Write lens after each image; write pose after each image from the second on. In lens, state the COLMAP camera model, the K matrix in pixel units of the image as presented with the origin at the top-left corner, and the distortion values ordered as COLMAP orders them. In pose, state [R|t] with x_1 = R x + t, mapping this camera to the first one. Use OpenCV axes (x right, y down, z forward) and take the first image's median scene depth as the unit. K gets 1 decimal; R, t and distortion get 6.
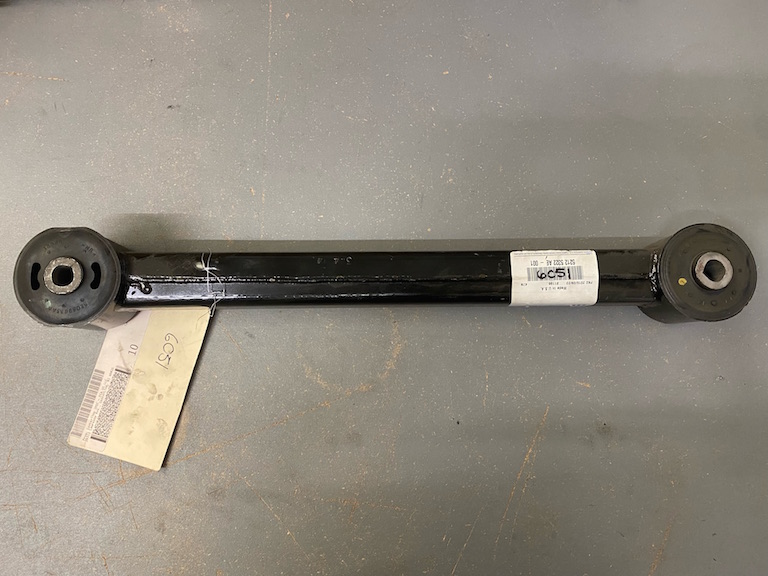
lens RADIAL K [[592.8, 0, 381.5], [0, 592.8, 287.2], [0, 0, 1]] dist [0.014325, -0.011513]
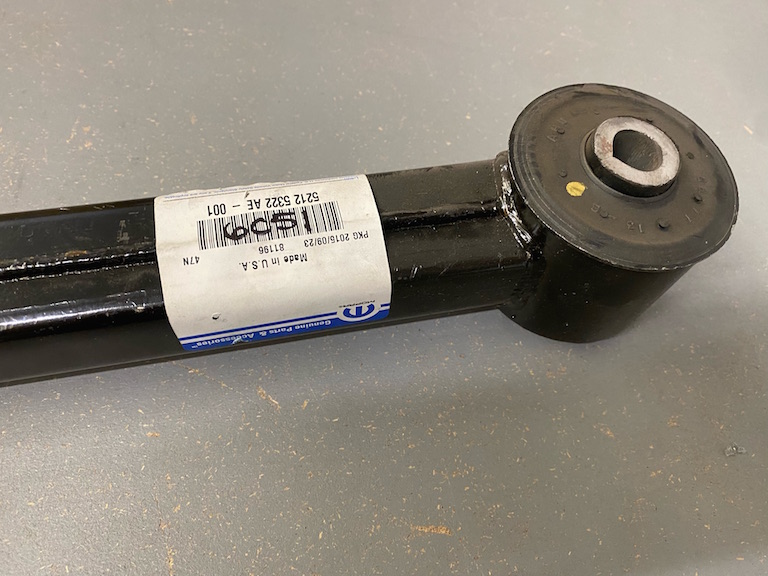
lens RADIAL K [[592.8, 0, 386.4], [0, 592.8, 290.3], [0, 0, 1]] dist [0.014325, -0.011513]
pose [[0.976936, -0.129714, 0.169619, 0.294292], [0.183393, 0.916575, -0.355326, 0.168566], [-0.109378, 0.378238, 0.919224, 0.648089]]
